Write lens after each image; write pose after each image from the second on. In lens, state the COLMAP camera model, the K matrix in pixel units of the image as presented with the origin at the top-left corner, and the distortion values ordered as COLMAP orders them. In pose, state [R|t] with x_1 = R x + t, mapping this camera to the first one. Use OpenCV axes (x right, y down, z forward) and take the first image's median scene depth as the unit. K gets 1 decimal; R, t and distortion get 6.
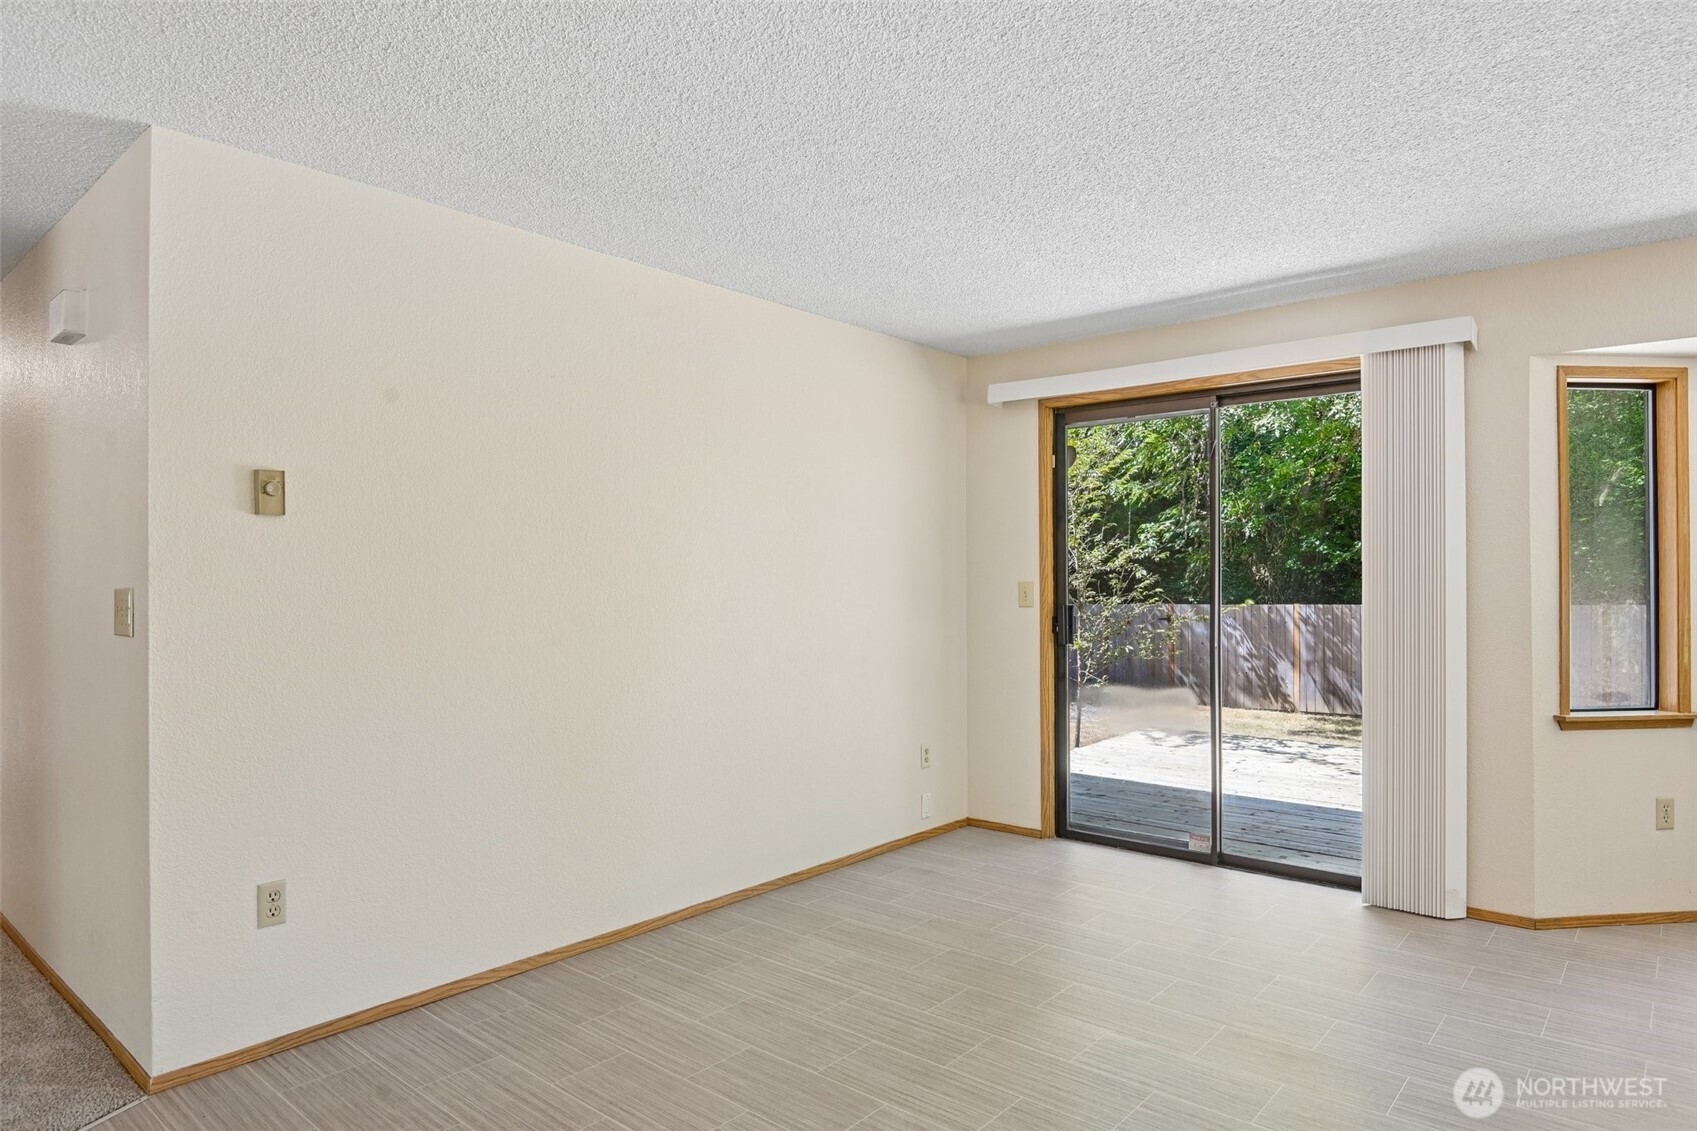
lens RADIAL K [[1012.8, 0, 870.3], [0, 1012.8, 571.9], [0, 0, 1]] dist [-0.014748, -0.004947]
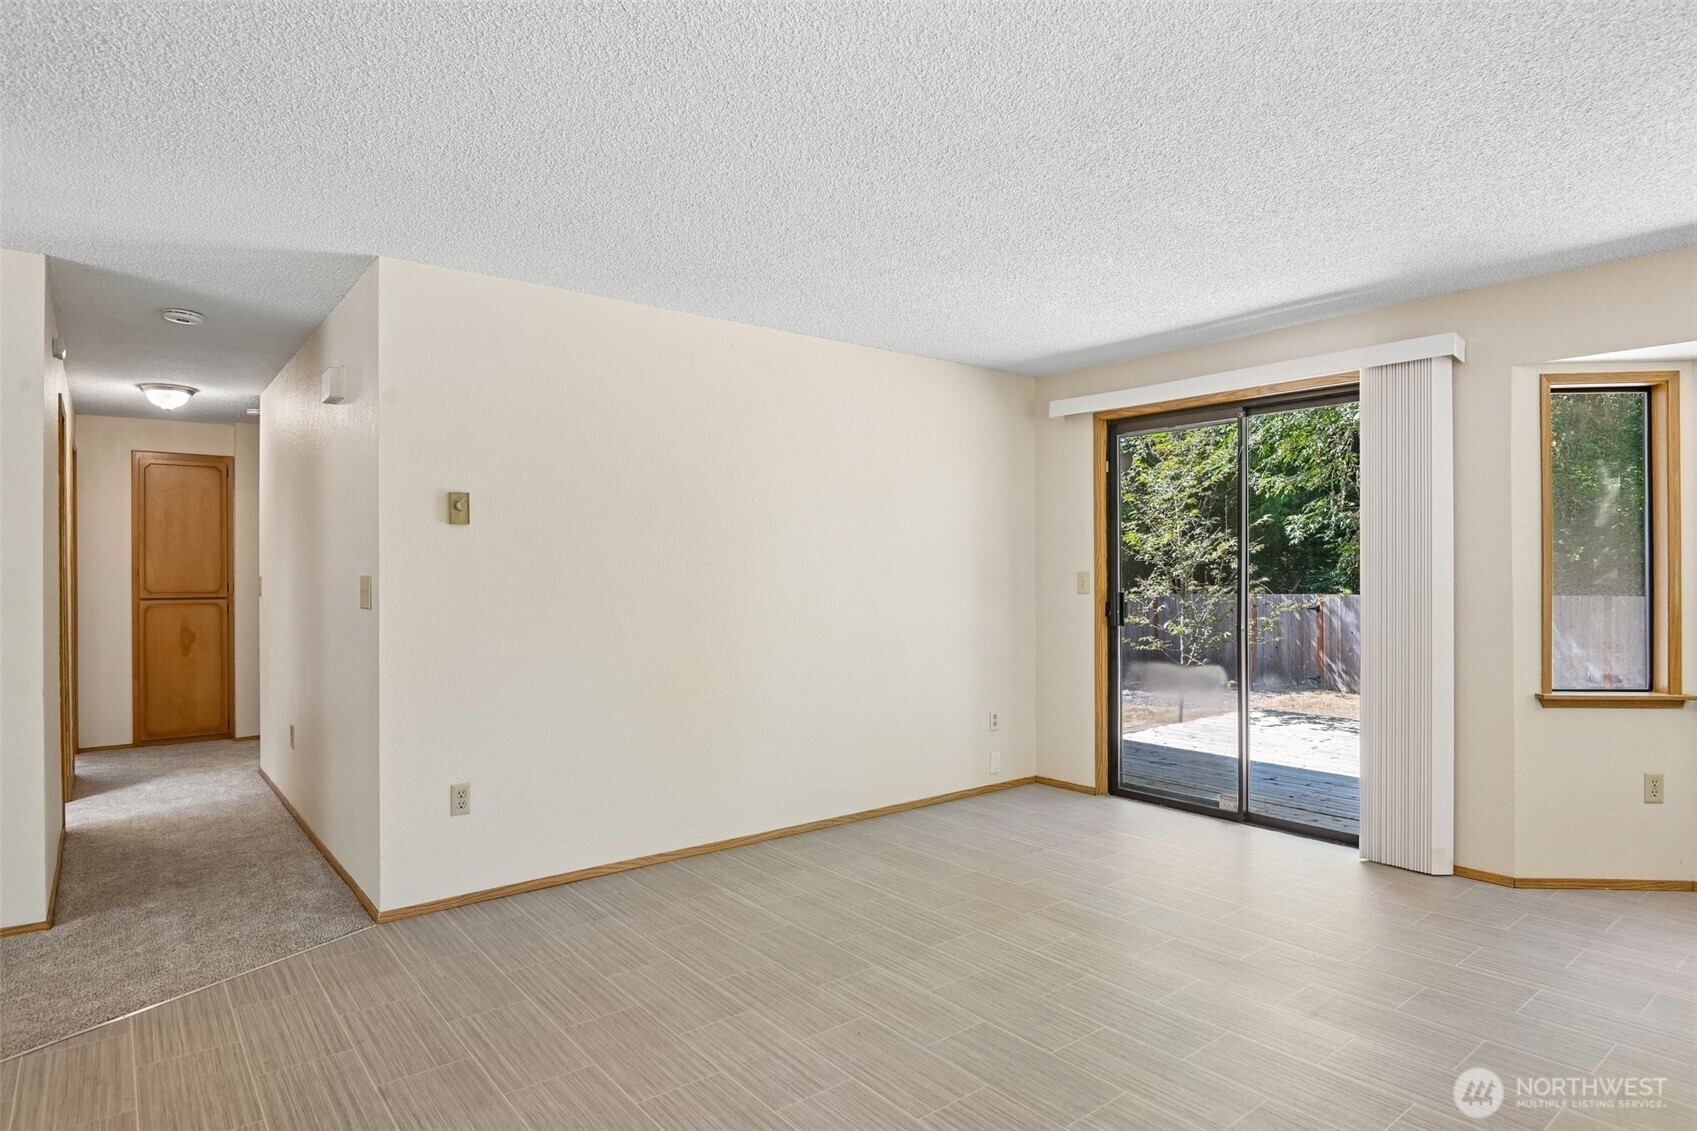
lens RADIAL K [[927.1, 0, 848.5], [0, 927.1, 565.5], [0, 0, 1]] dist [-0.001133, -0.014451]
pose [[0.982322, -0.001087, -0.187195, 0.124732], [0.001585, 0.999996, 0.002512, -0.000725], [0.187192, -0.002765, 0.982319, -0.119033]]
